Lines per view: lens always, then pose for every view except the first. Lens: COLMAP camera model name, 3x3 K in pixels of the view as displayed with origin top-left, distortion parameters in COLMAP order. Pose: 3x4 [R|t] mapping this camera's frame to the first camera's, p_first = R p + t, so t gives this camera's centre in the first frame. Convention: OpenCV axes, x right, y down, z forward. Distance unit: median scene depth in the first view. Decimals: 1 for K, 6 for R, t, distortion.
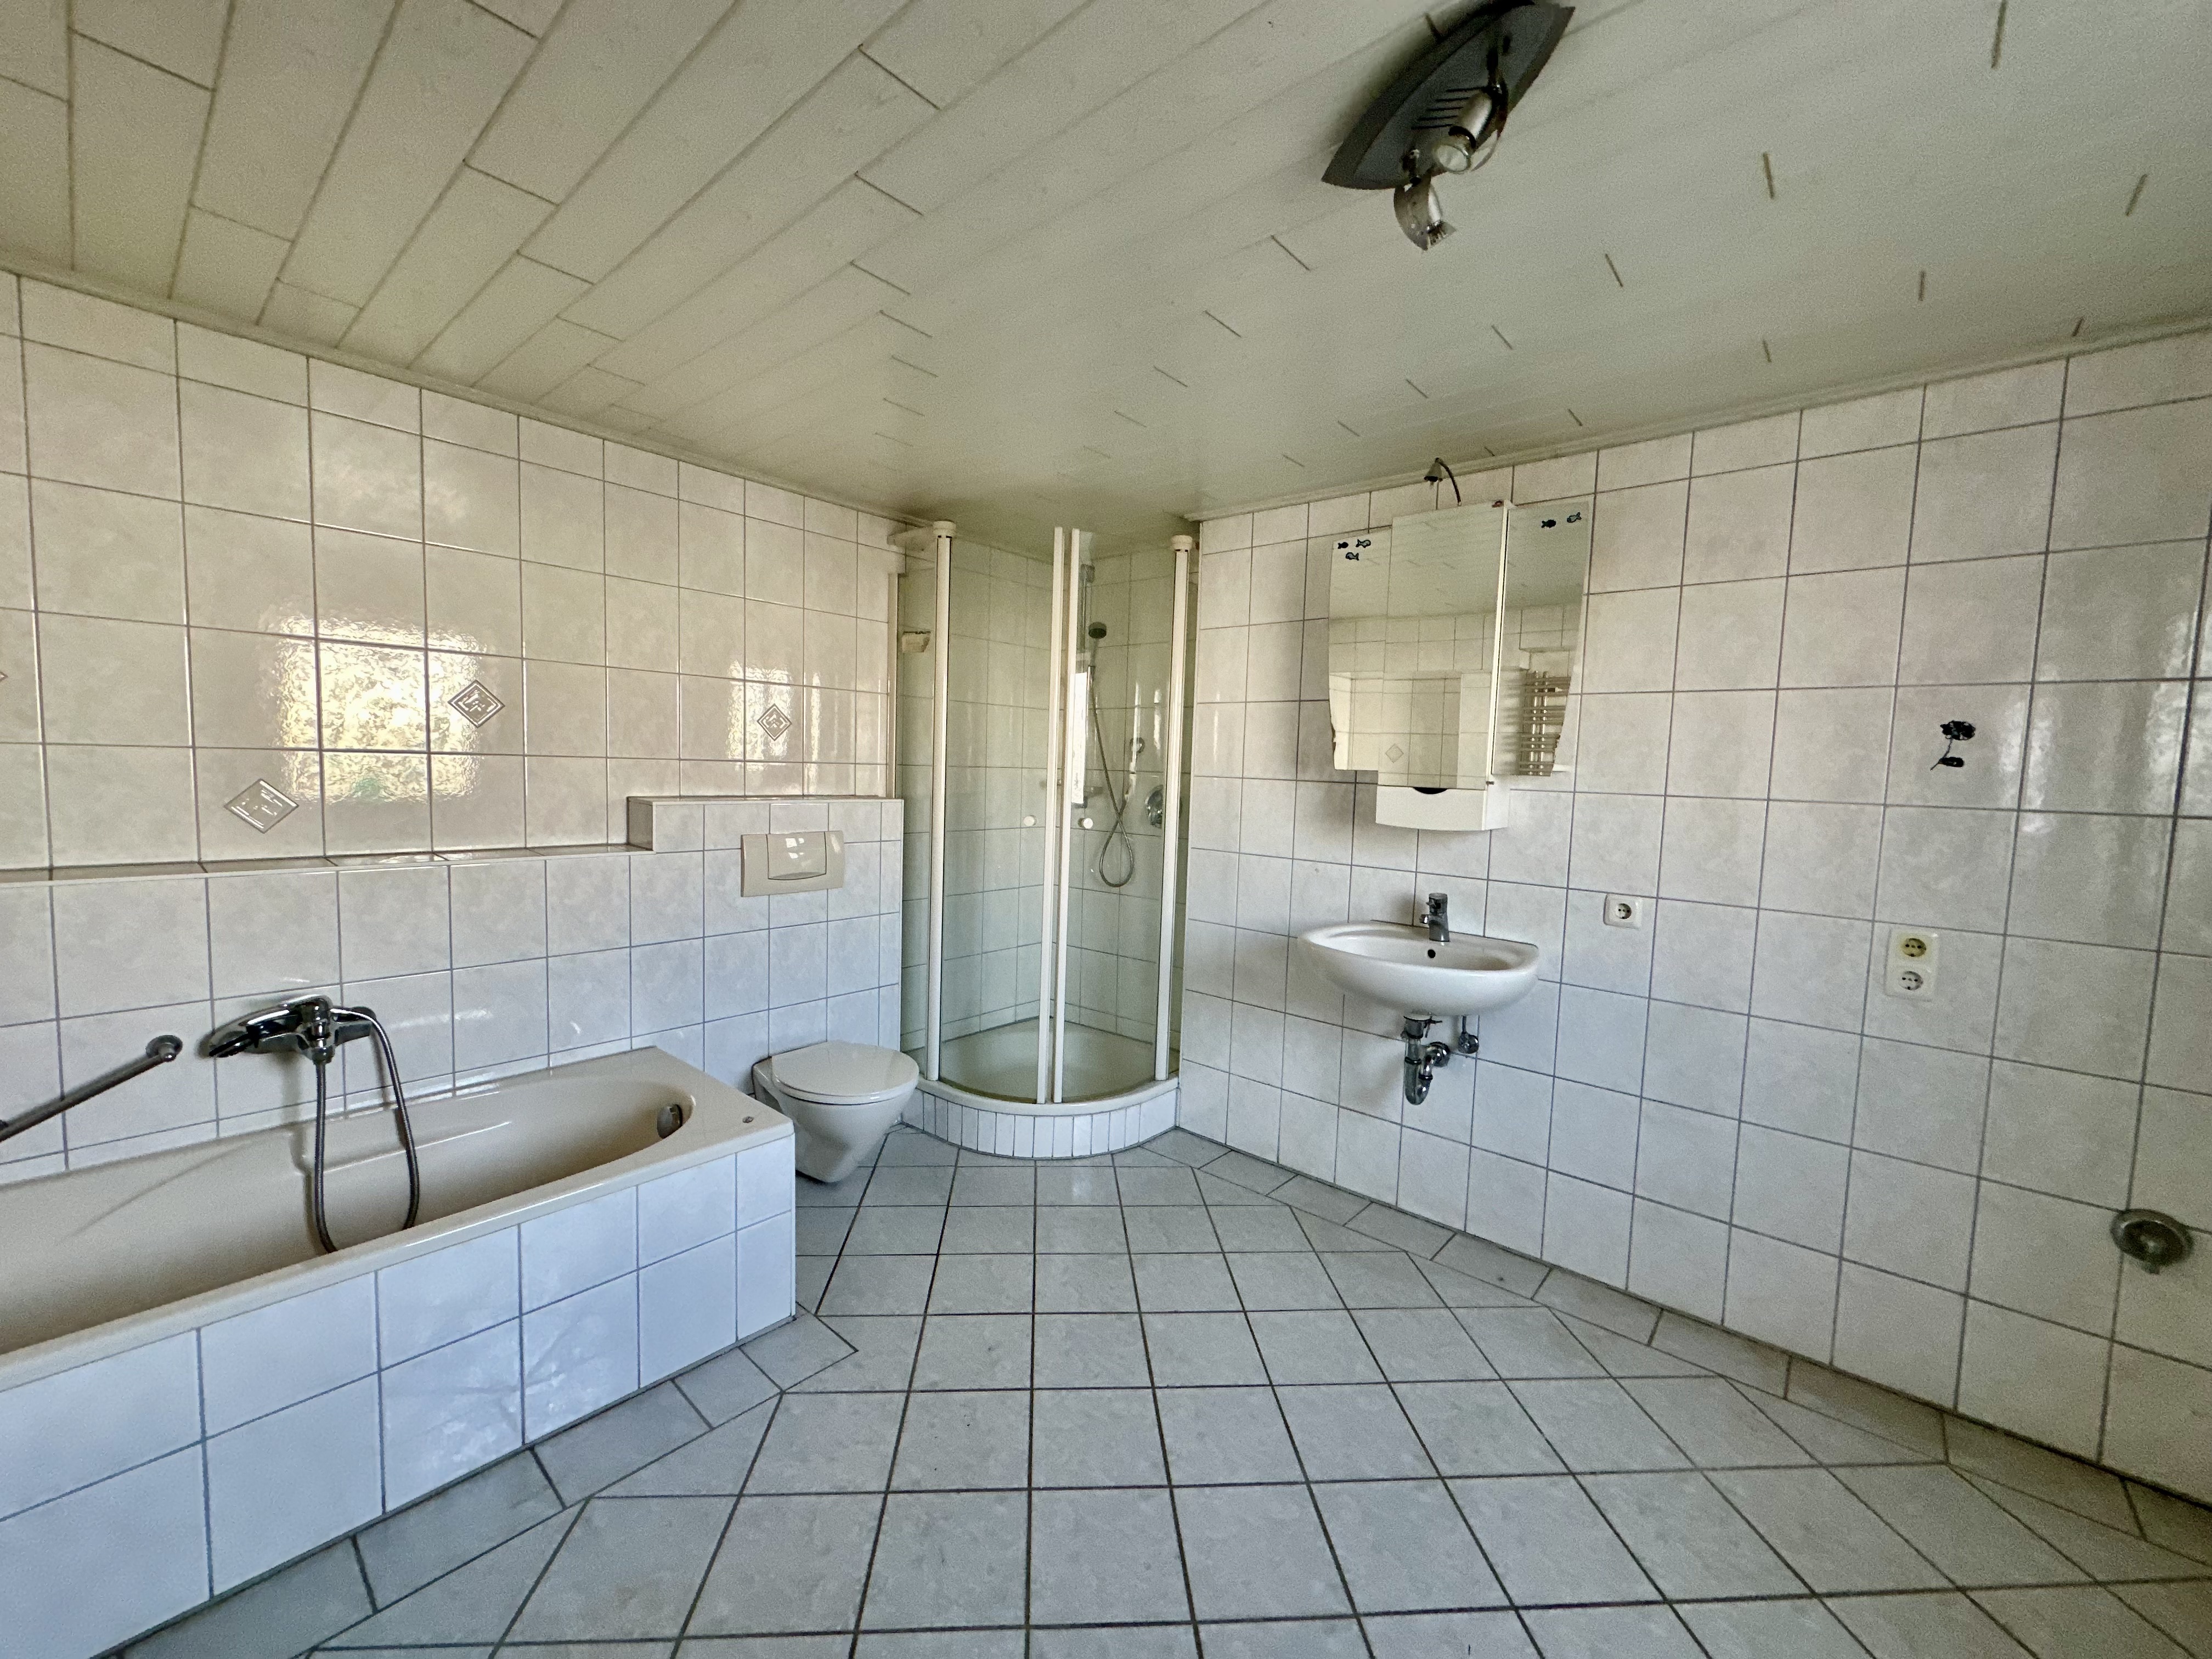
lens RADIAL K [[882.4, 0, 1104.8], [0, 882.4, 831.3], [0, 0, 1]] dist [-0.001305, -0.000186]
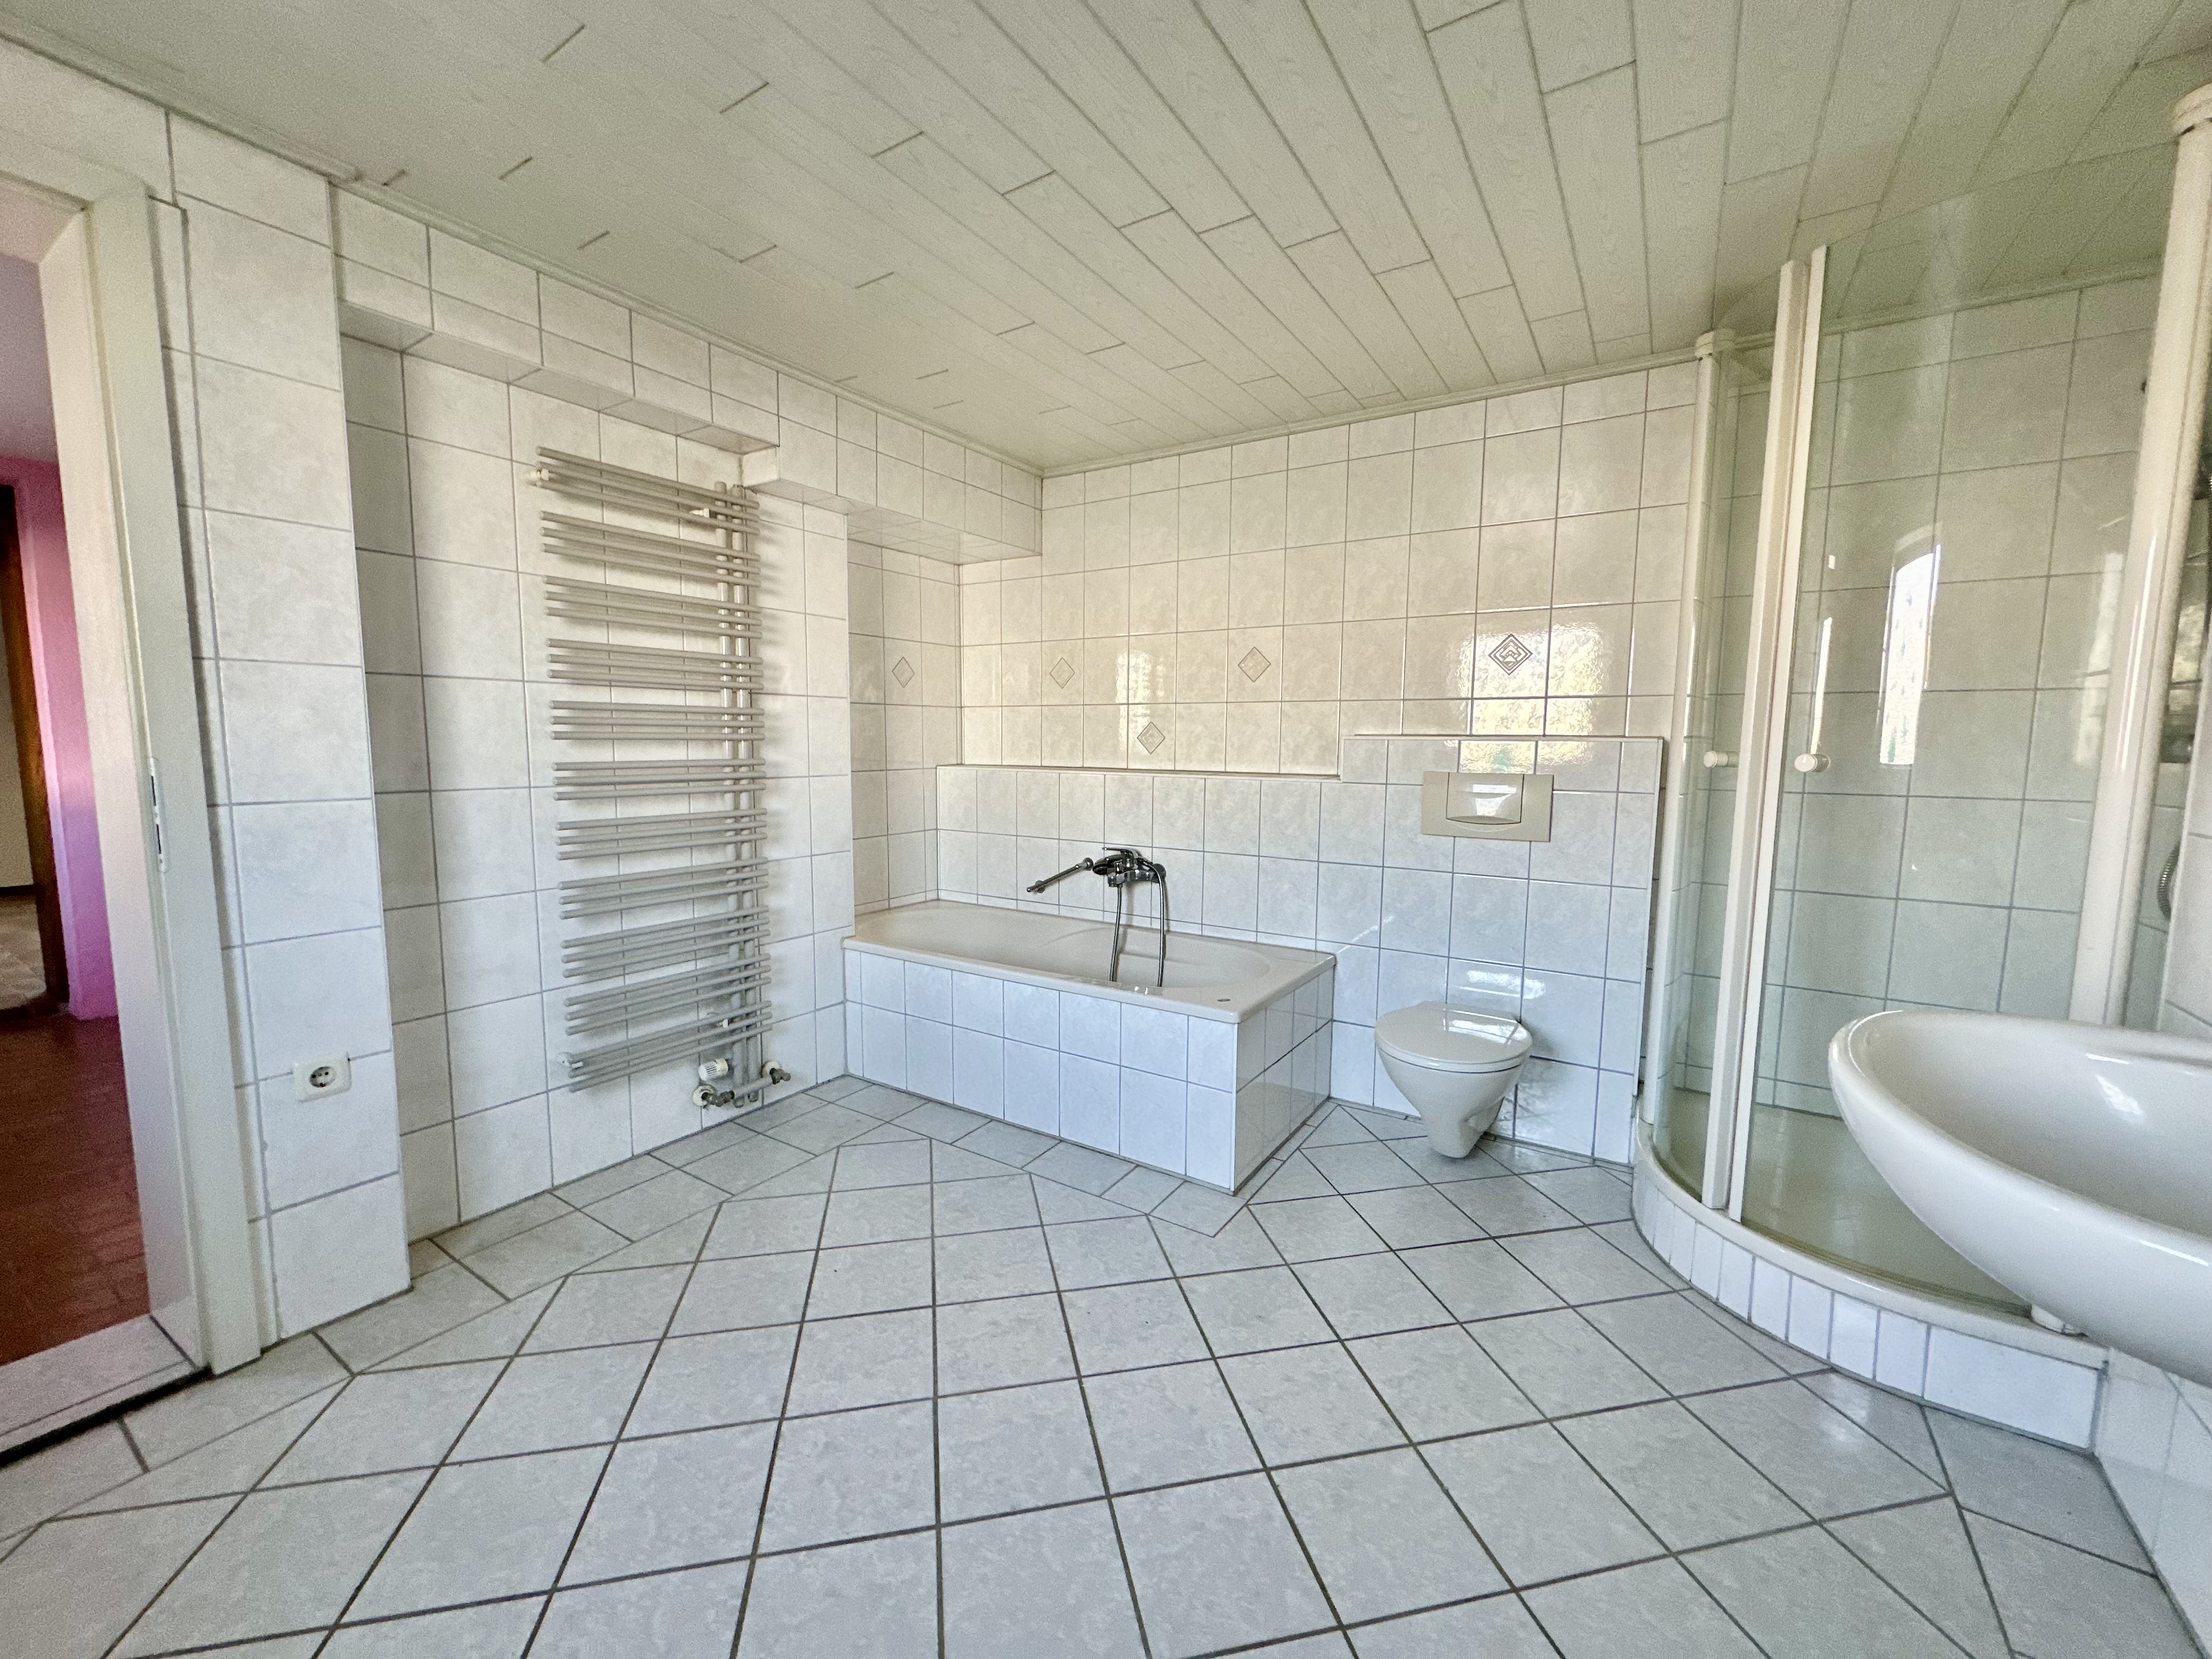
lens RADIAL K [[882.4, 0, 1104.8], [0, 882.4, 831.3], [0, 0, 1]] dist [-0.001305, -0.000186]
pose [[0.136232, 0.070941, -0.988134, 0.567083], [-0.079828, 0.994975, 0.060426, 0.043523], [0.987456, 0.070649, 0.141210, 0.553159]]
